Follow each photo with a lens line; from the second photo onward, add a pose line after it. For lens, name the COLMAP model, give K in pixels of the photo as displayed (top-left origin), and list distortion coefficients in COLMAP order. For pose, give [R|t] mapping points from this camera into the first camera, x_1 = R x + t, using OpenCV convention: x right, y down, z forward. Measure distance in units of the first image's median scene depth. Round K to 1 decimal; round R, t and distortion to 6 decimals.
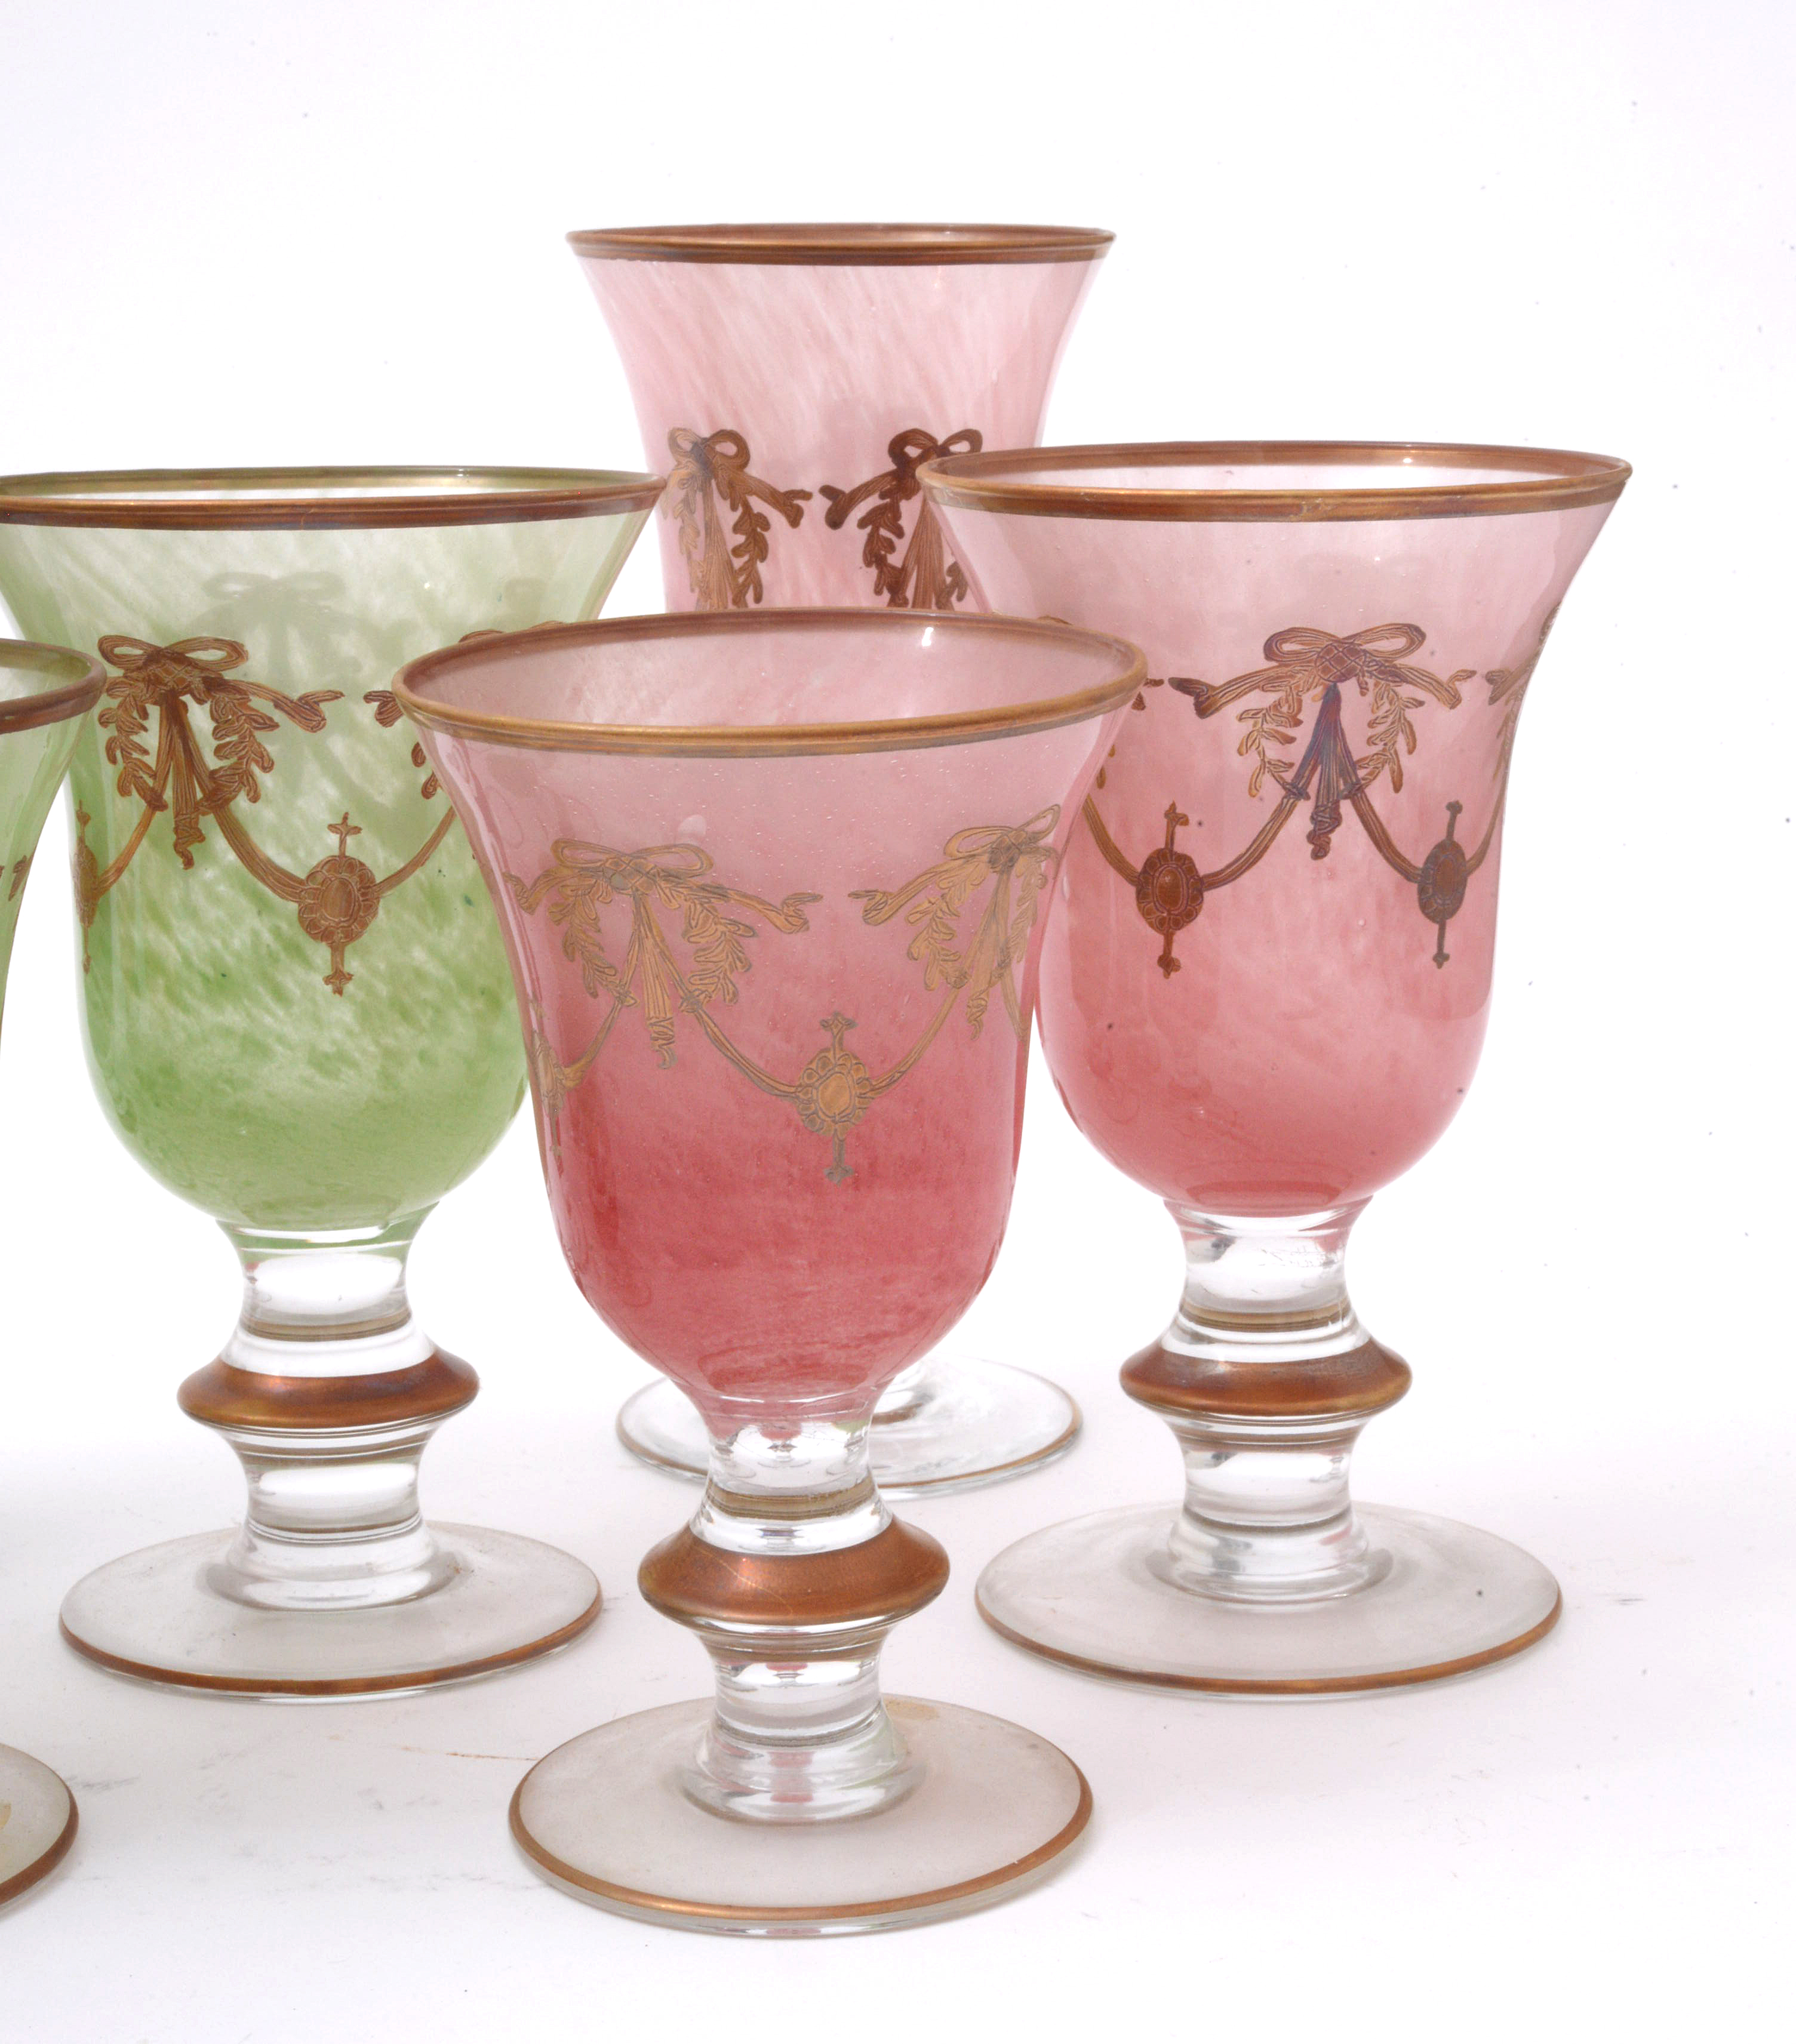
lens RADIAL K [[4635.4, 0, 901.6], [0, 4635.4, 879.8], [0, 0, 1]] dist [-0.003415, 0.344170]
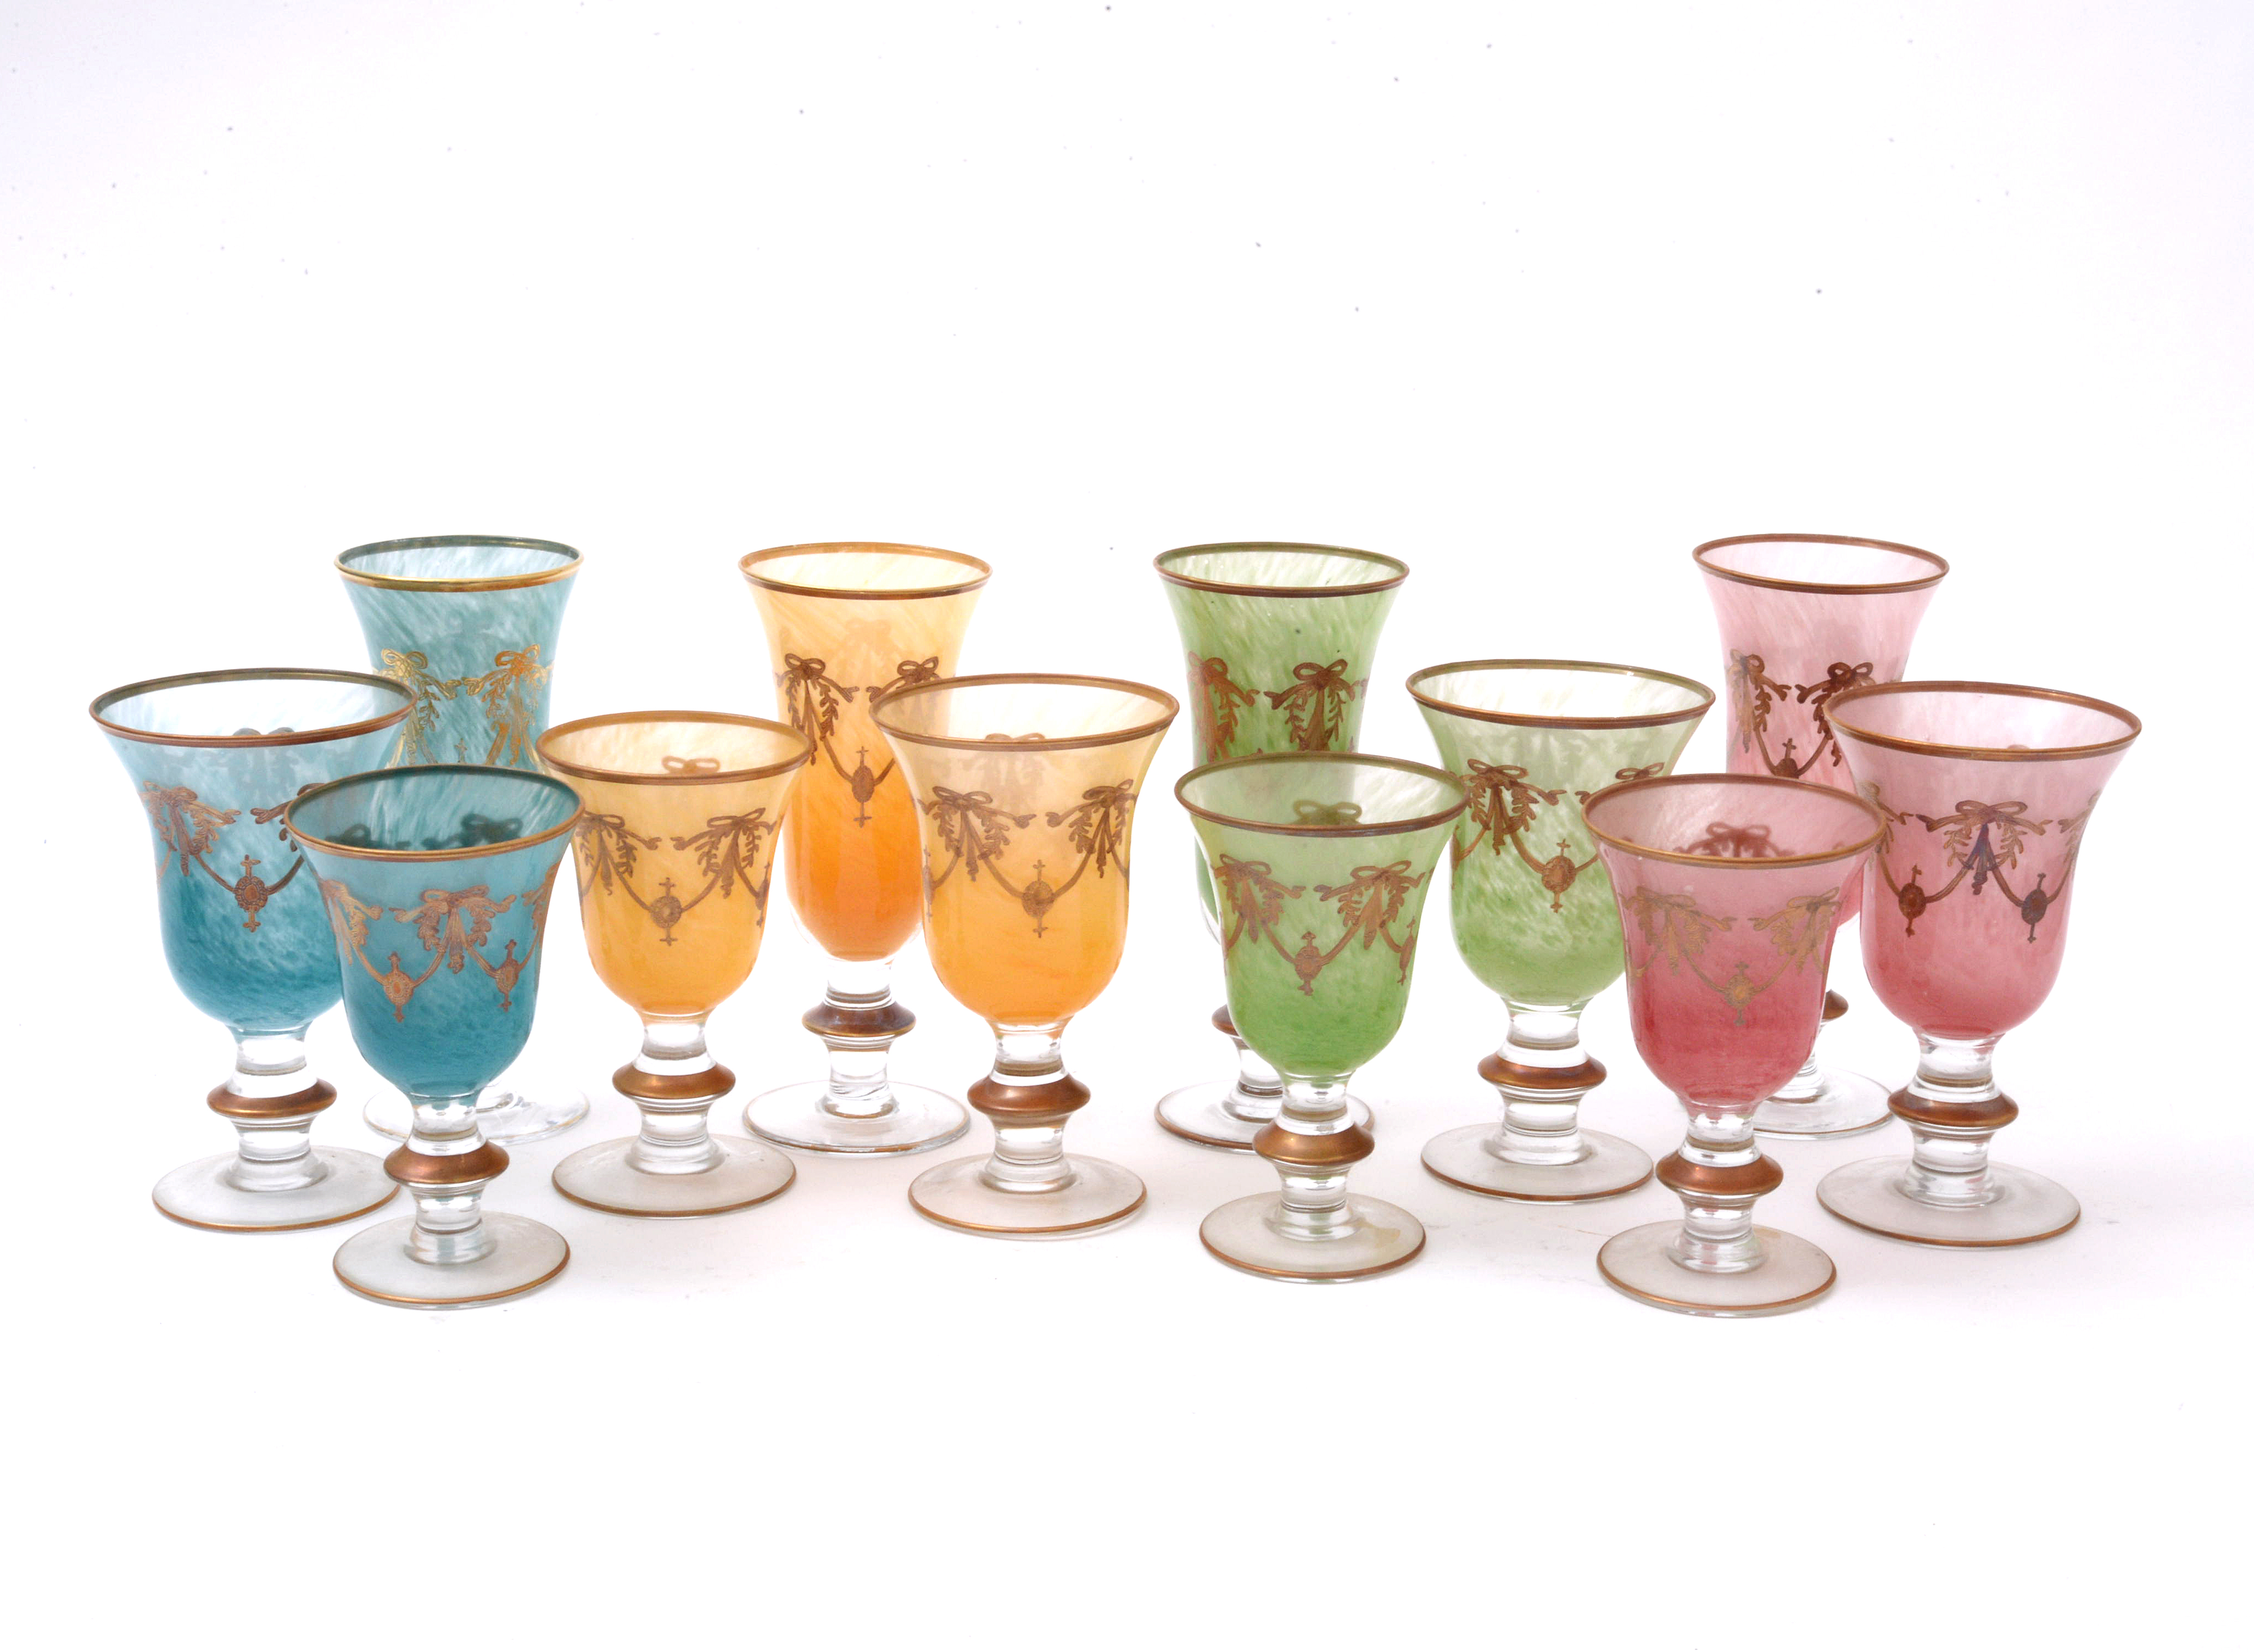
lens RADIAL K [[4271.6, 0, 1127.0], [0, 4271.6, 826.0], [0, 0, 1]] dist [0.007395, 0.169471]
pose [[0.968127, 0.087550, -0.234660, 0.176803], [-0.065990, 0.992974, 0.098221, -0.220761], [0.241611, -0.079605, 0.967102, -1.176236]]
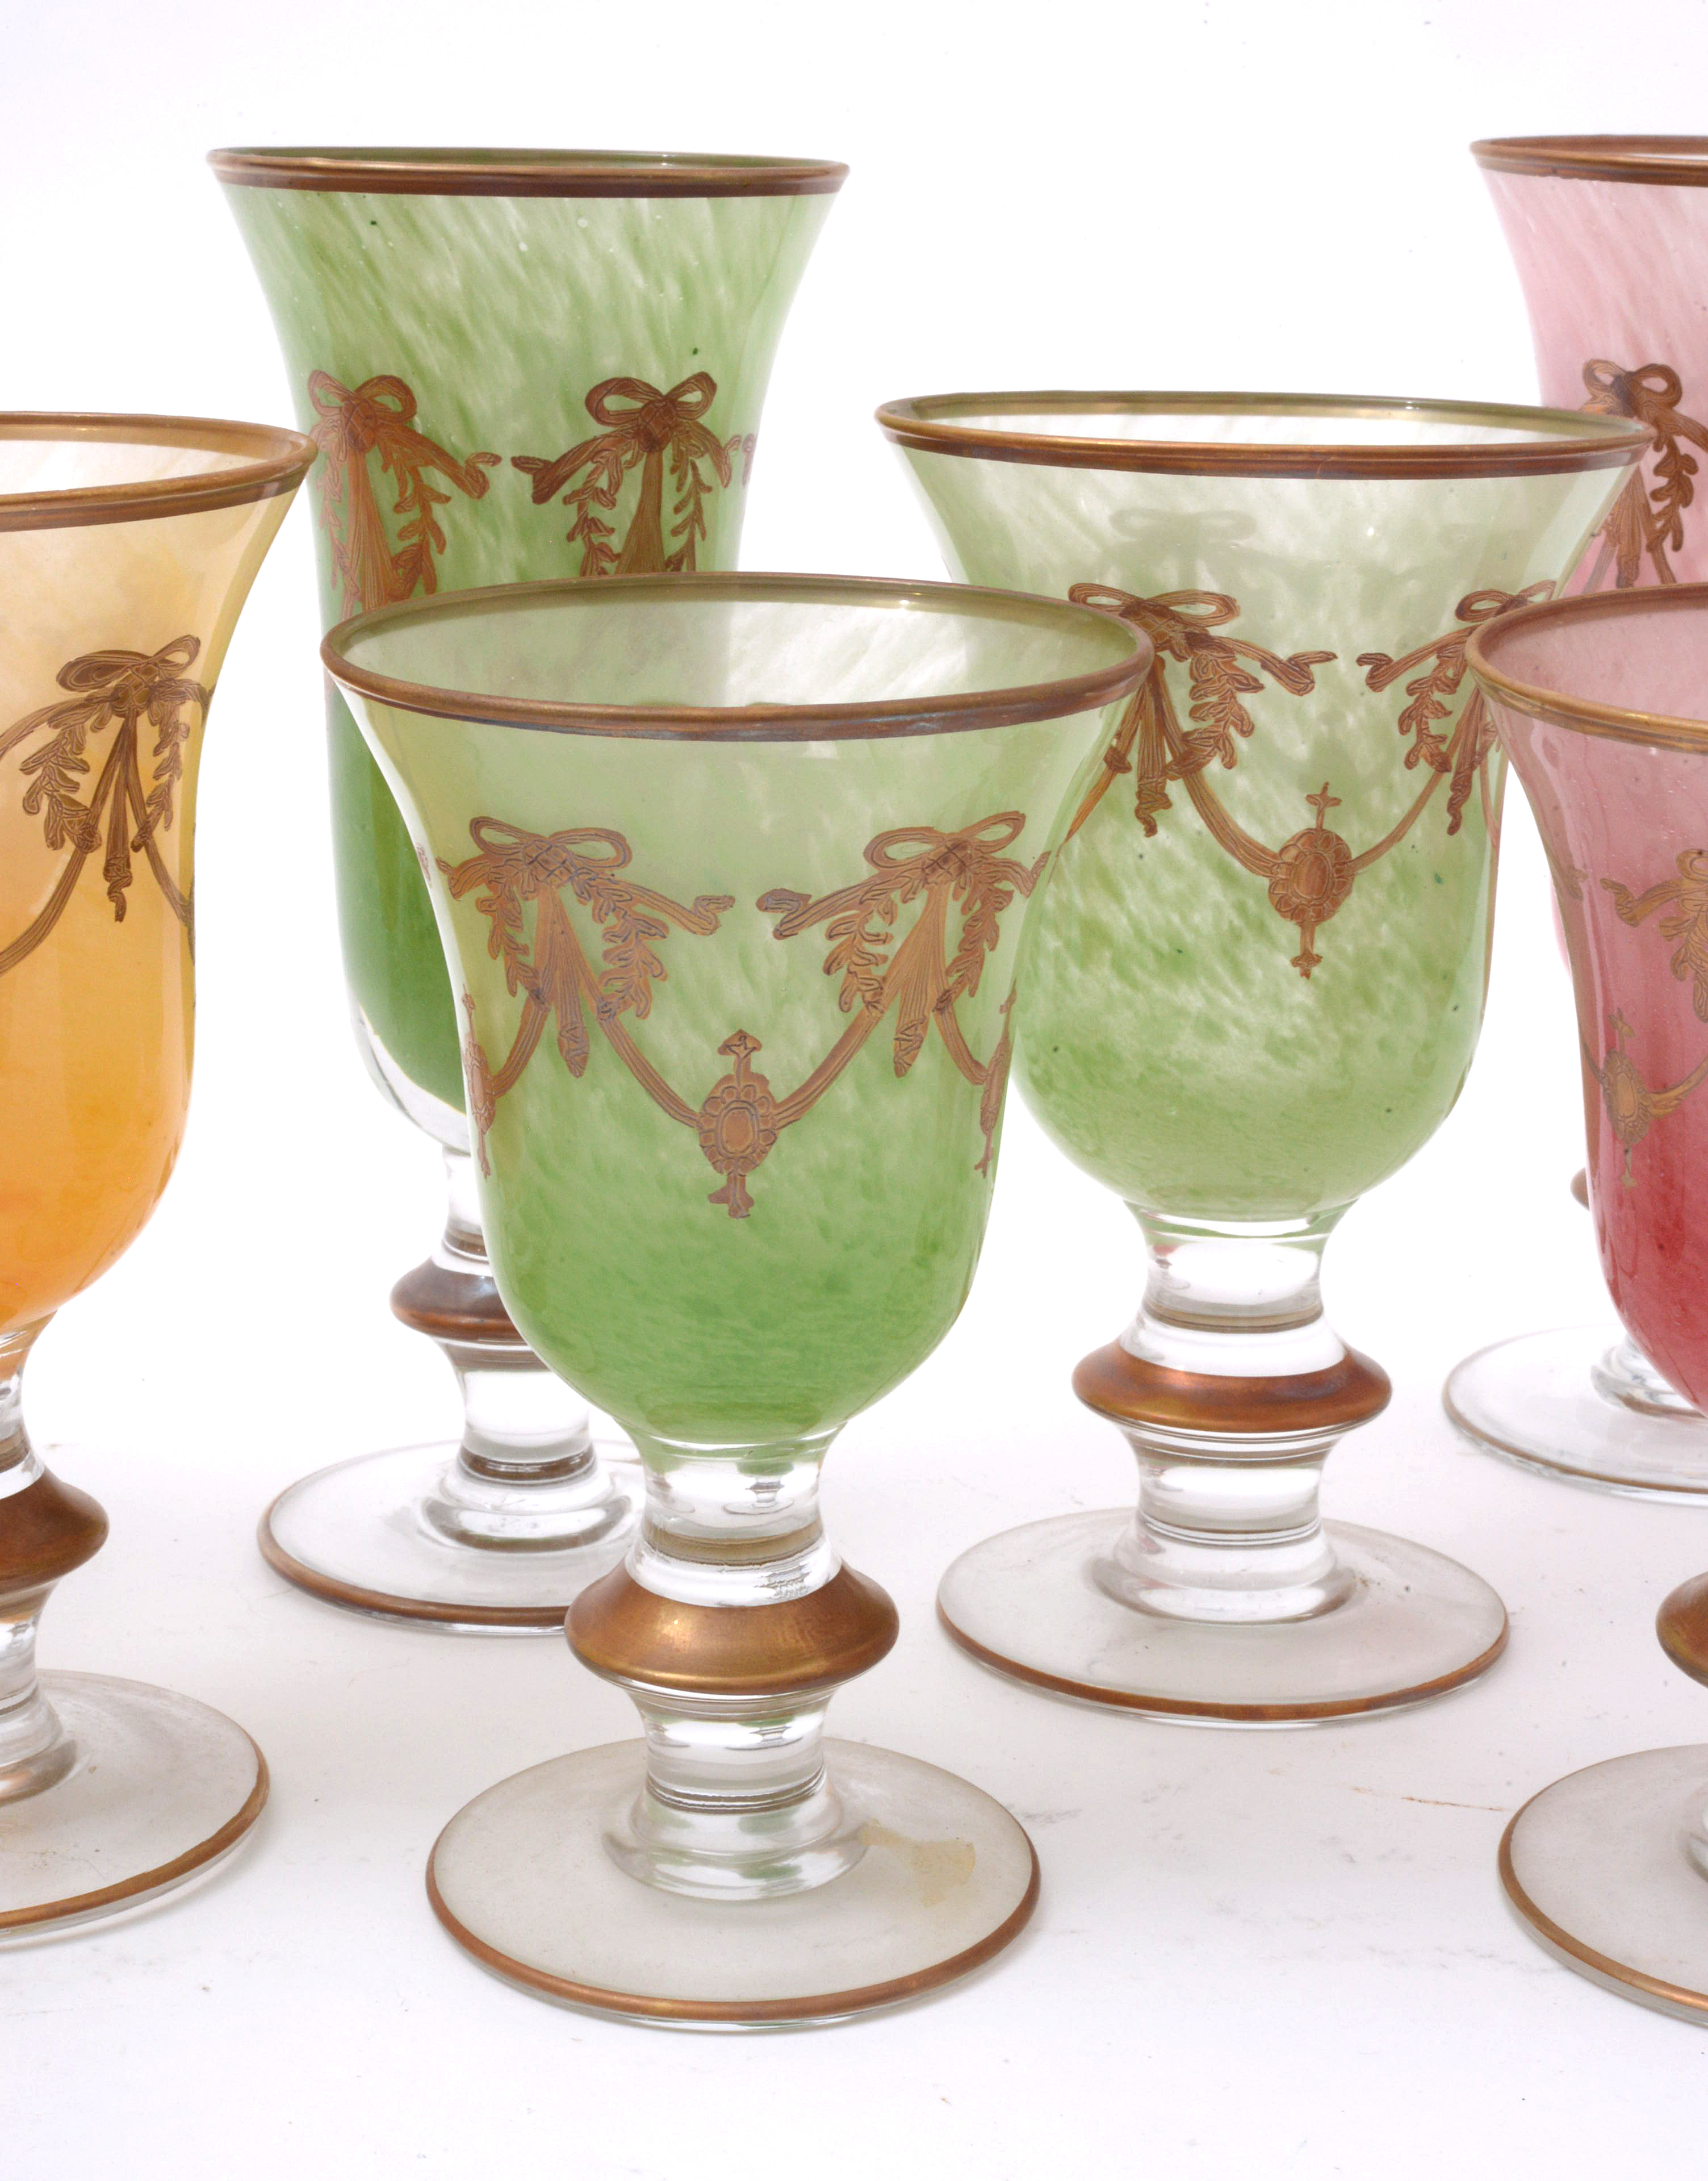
lens RADIAL K [[4427.2, 0, 852.7], [0, 4427.2, 902.3], [0, 0, 1]] dist [-0.016604, 0.220577]
pose [[0.997254, 0.038248, -0.063411, -0.155782], [-0.035305, 0.998276, 0.046899, -0.028493], [0.065096, -0.044531, 0.996885, 0.112376]]
